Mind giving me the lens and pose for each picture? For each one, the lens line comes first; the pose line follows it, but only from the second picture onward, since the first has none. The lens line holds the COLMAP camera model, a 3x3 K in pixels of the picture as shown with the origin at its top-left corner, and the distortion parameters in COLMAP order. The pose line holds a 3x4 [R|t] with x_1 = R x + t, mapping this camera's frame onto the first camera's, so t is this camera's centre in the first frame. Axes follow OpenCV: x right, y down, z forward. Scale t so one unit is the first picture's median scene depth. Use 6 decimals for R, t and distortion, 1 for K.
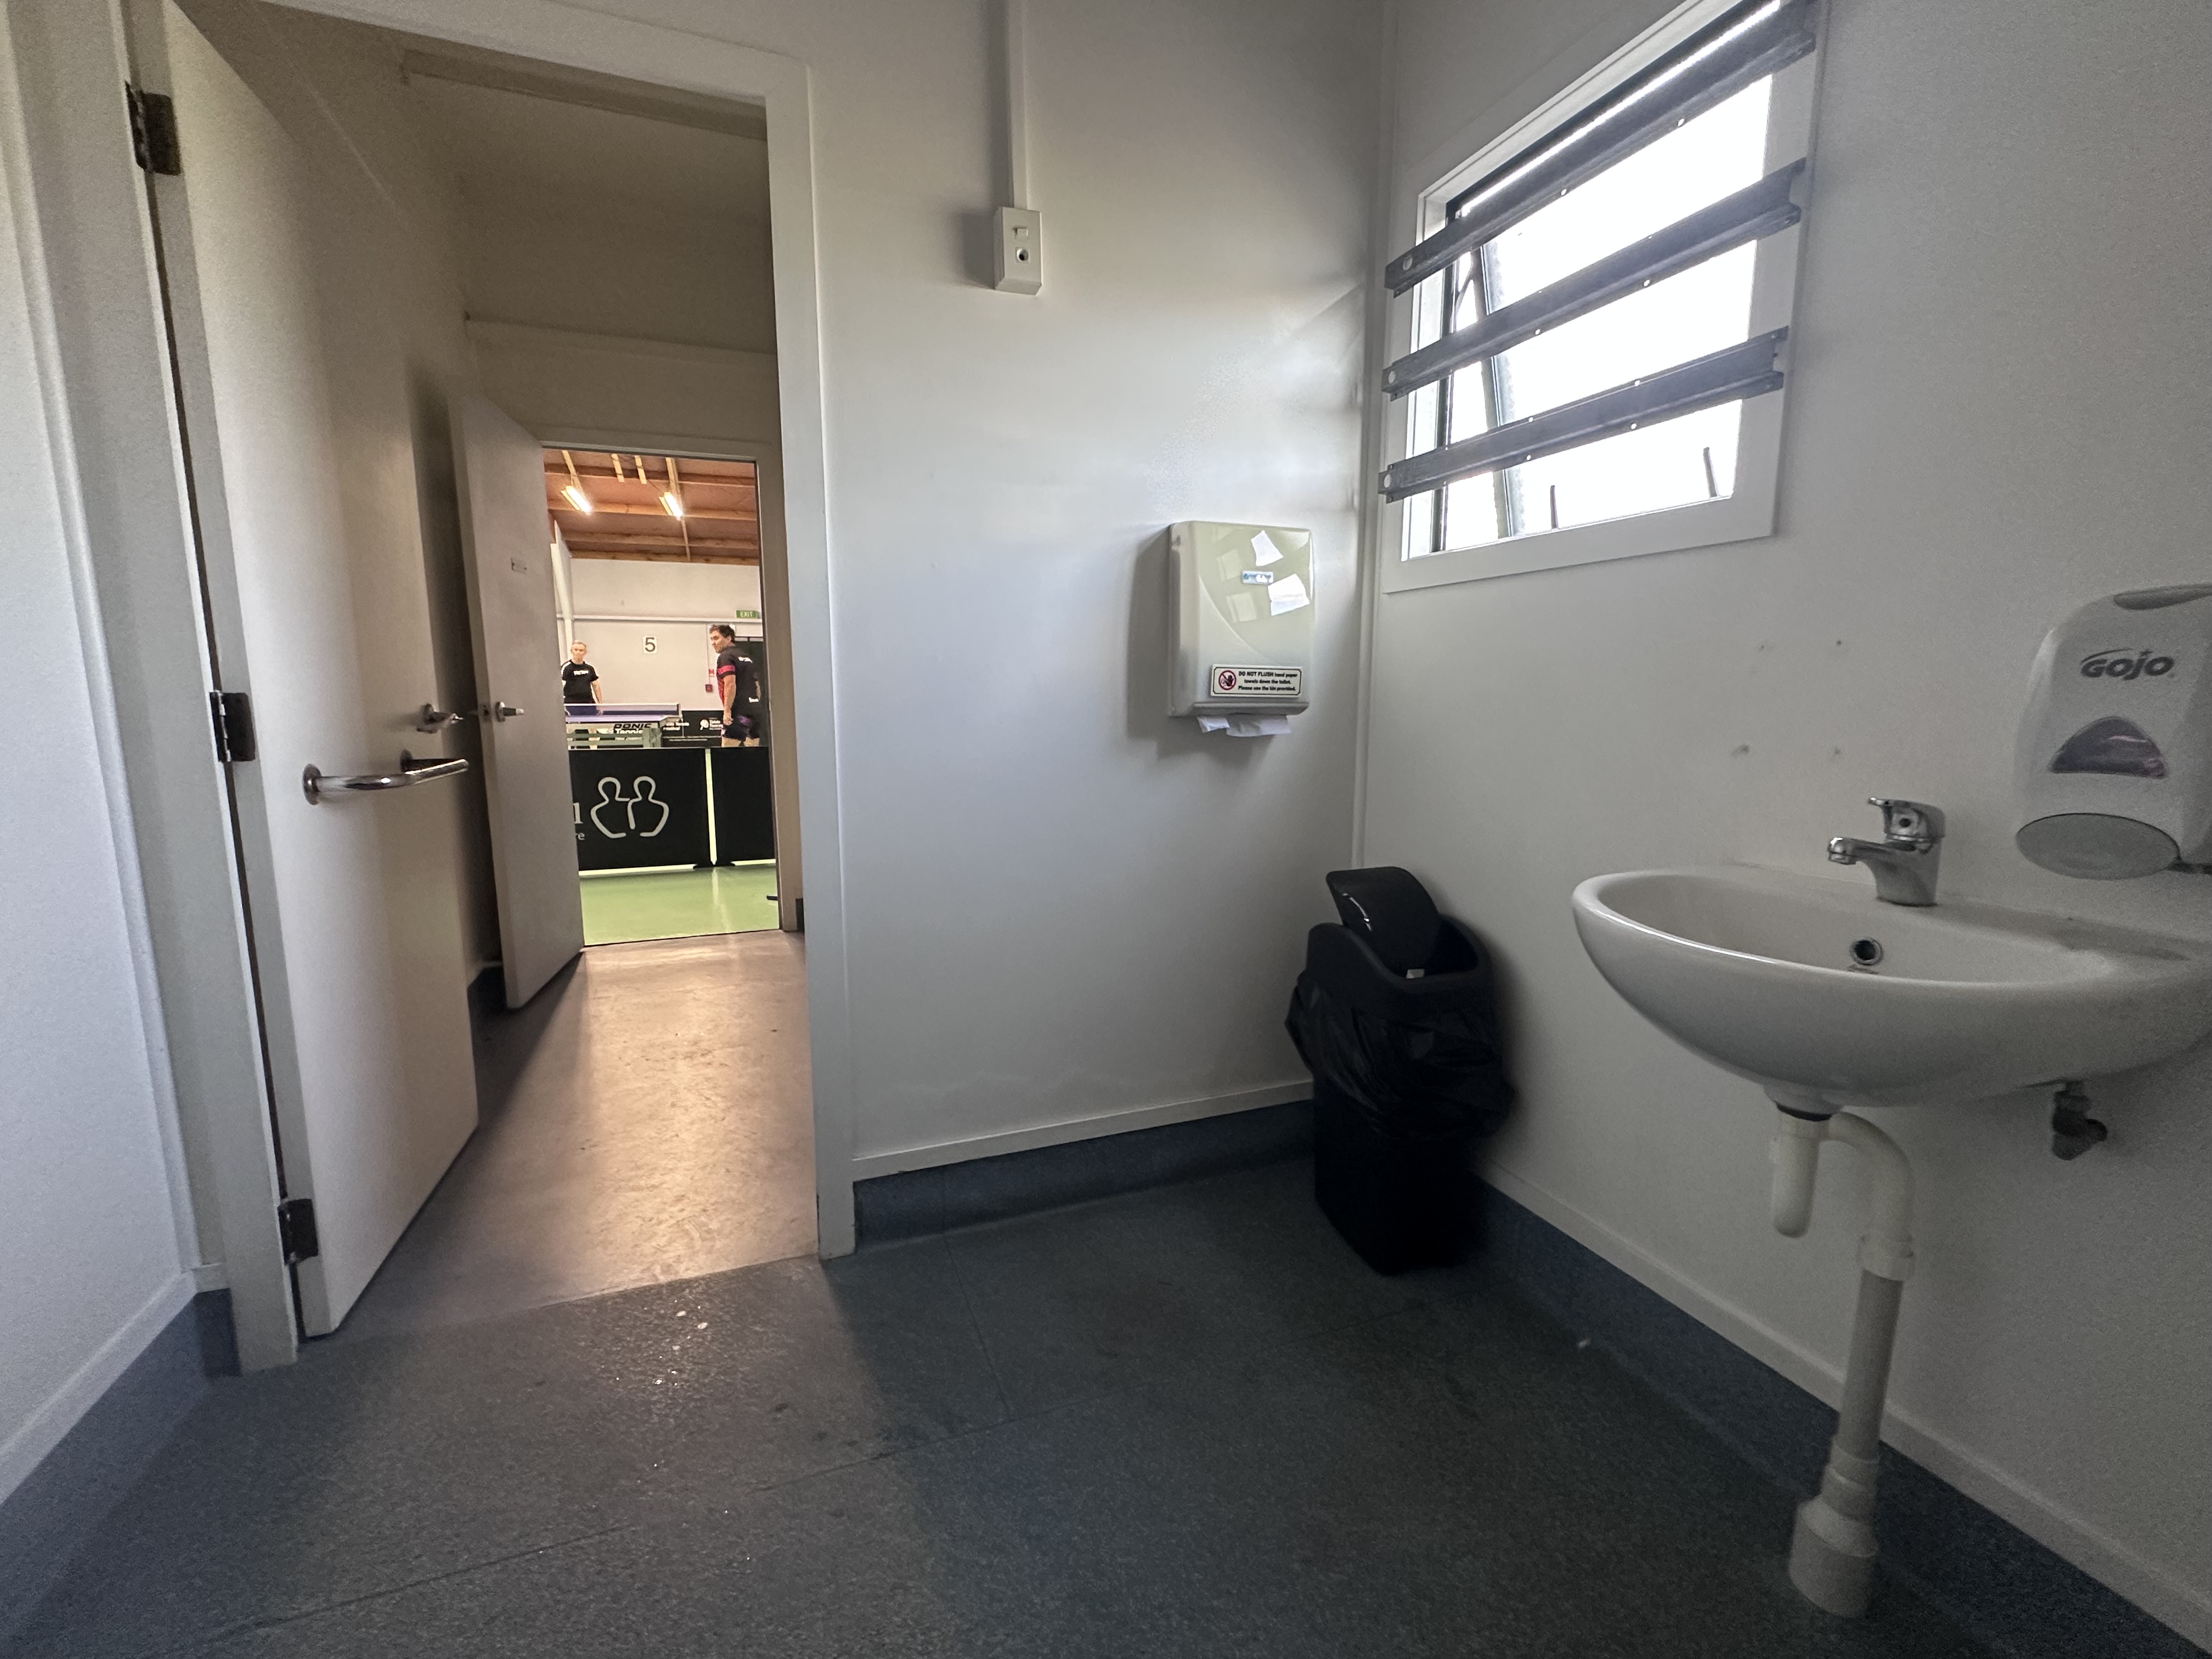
lens RADIAL K [[942.4, 0, 1106.0], [0, 942.4, 829.5], [0, 0, 1]] dist [-0.000855, -0.000126]
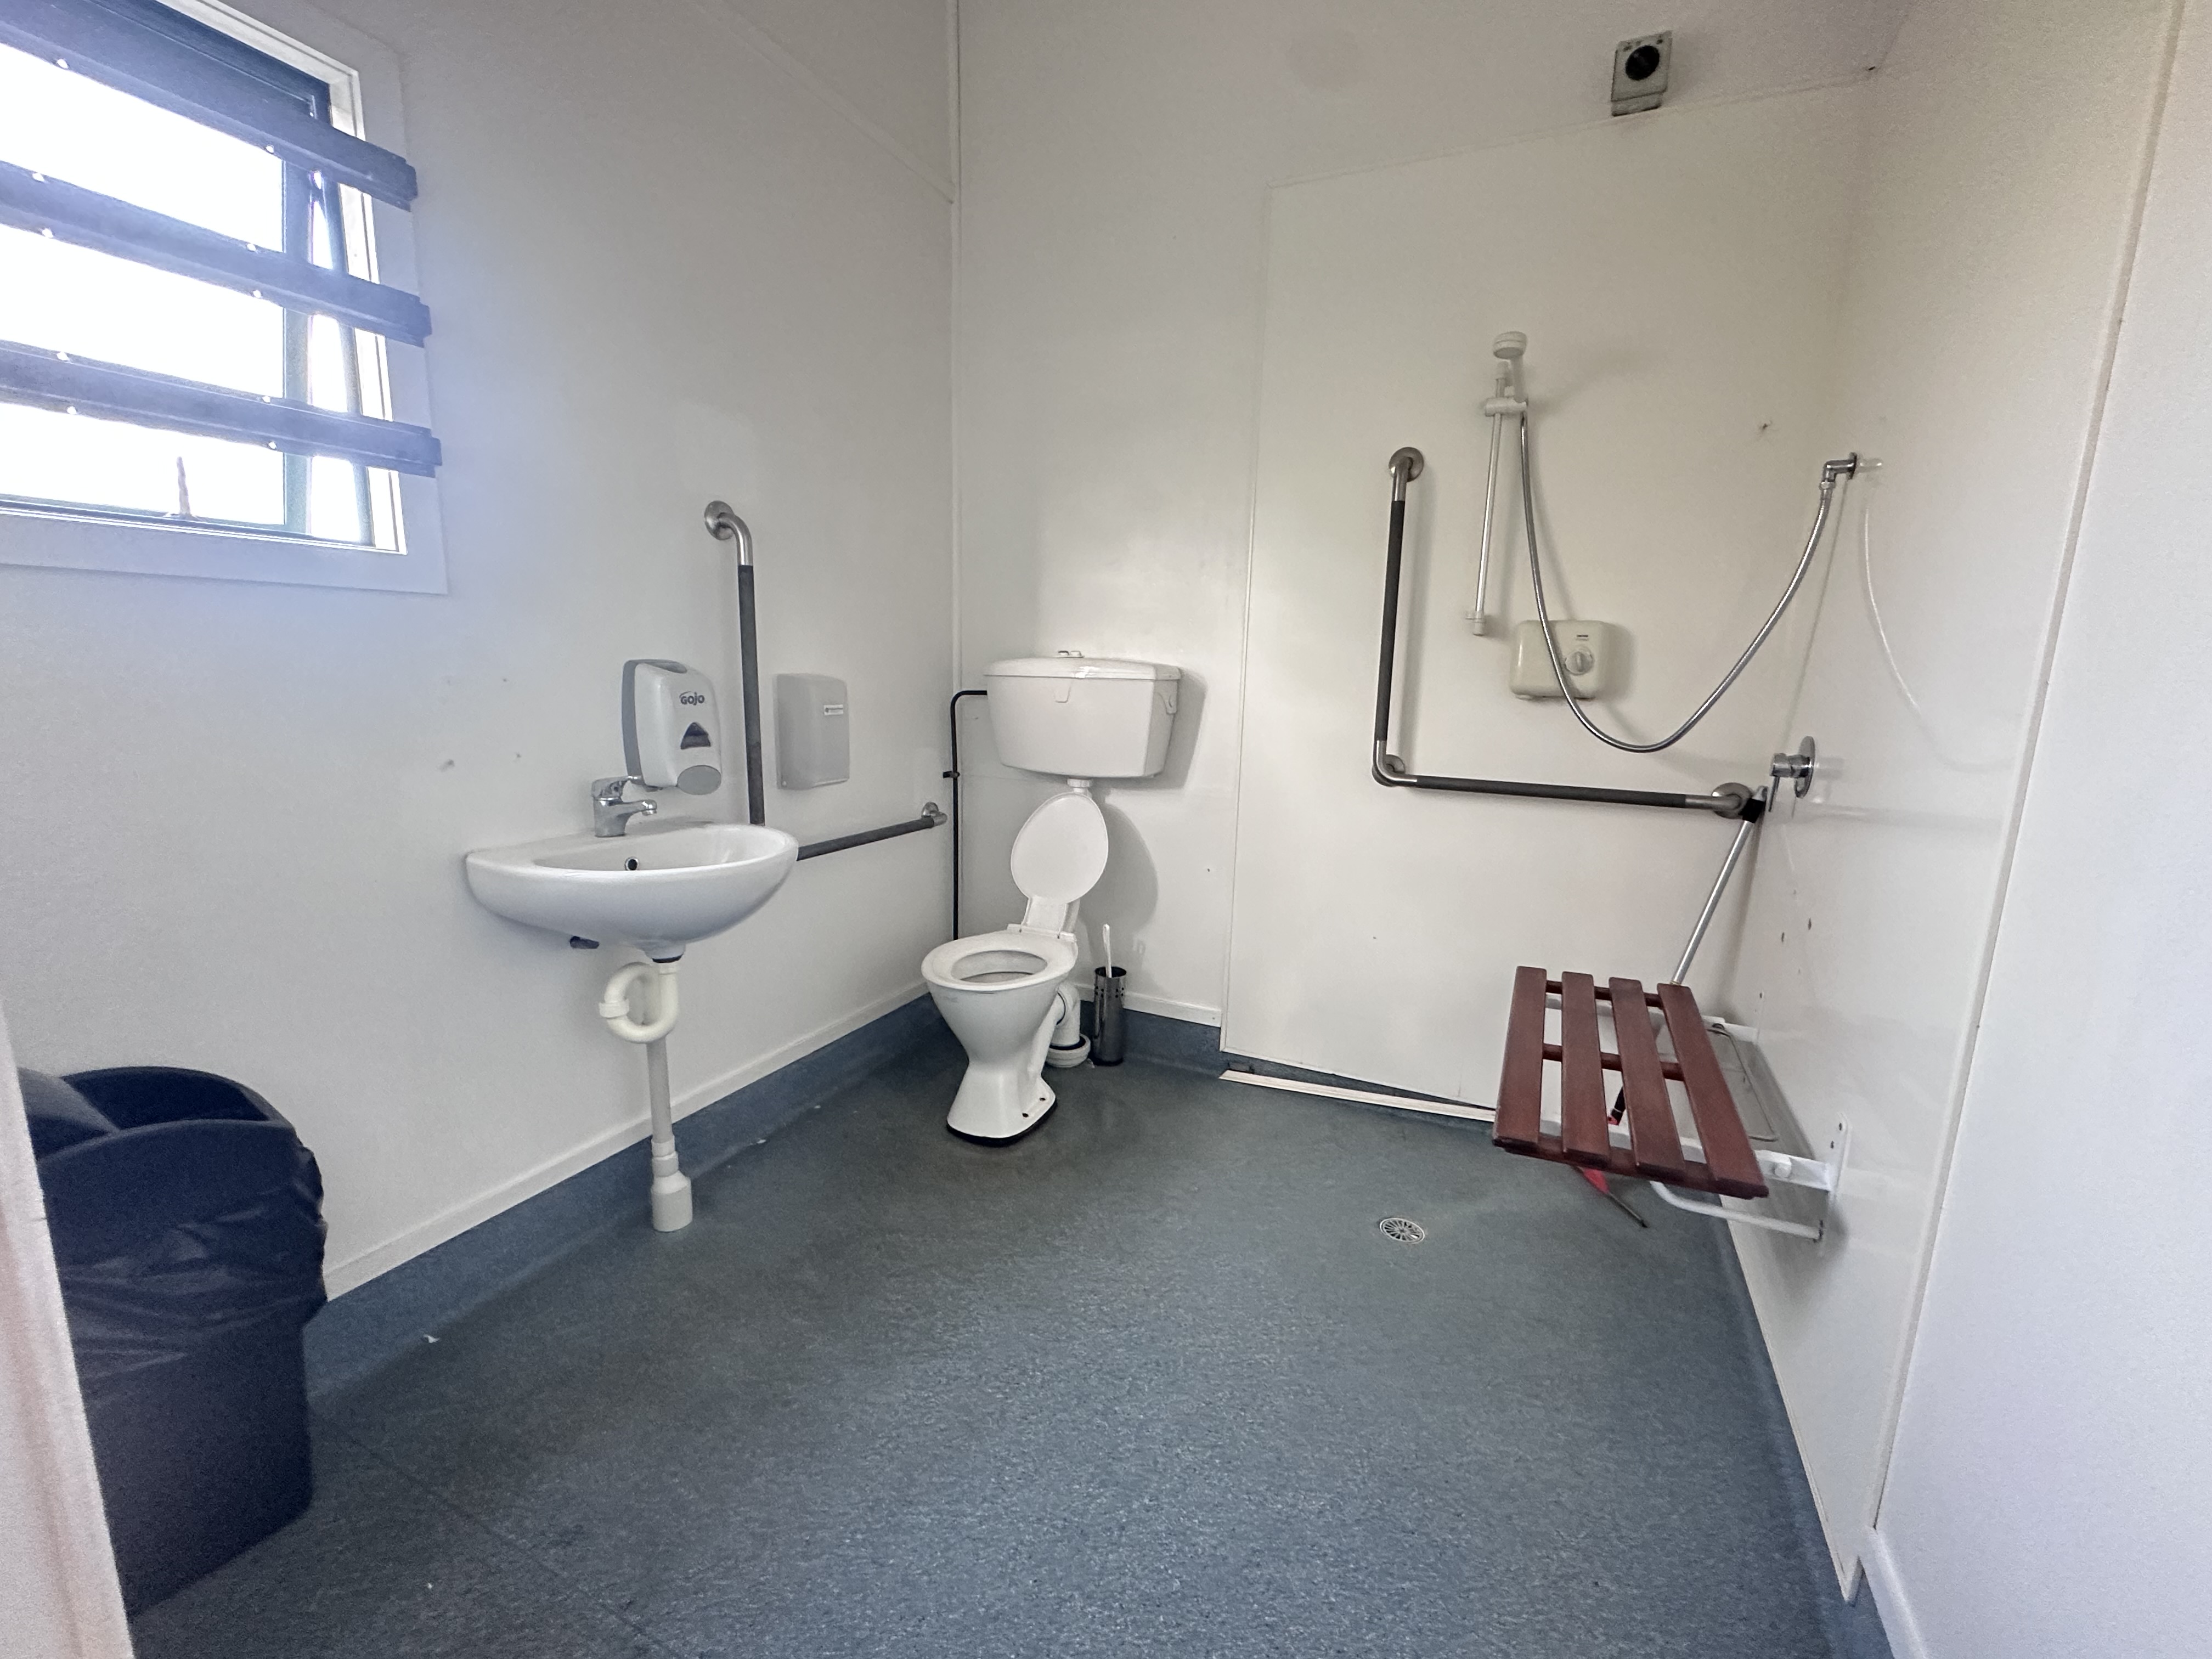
lens RADIAL K [[942.4, 0, 1106.0], [0, 942.4, 829.5], [0, 0, 1]] dist [-0.000855, -0.000126]
pose [[-0.686799, -0.144807, 0.712277, -0.954302], [0.081138, 0.958554, 0.273112, -0.317695], [-0.722304, 0.245366, -0.646585, 1.411056]]
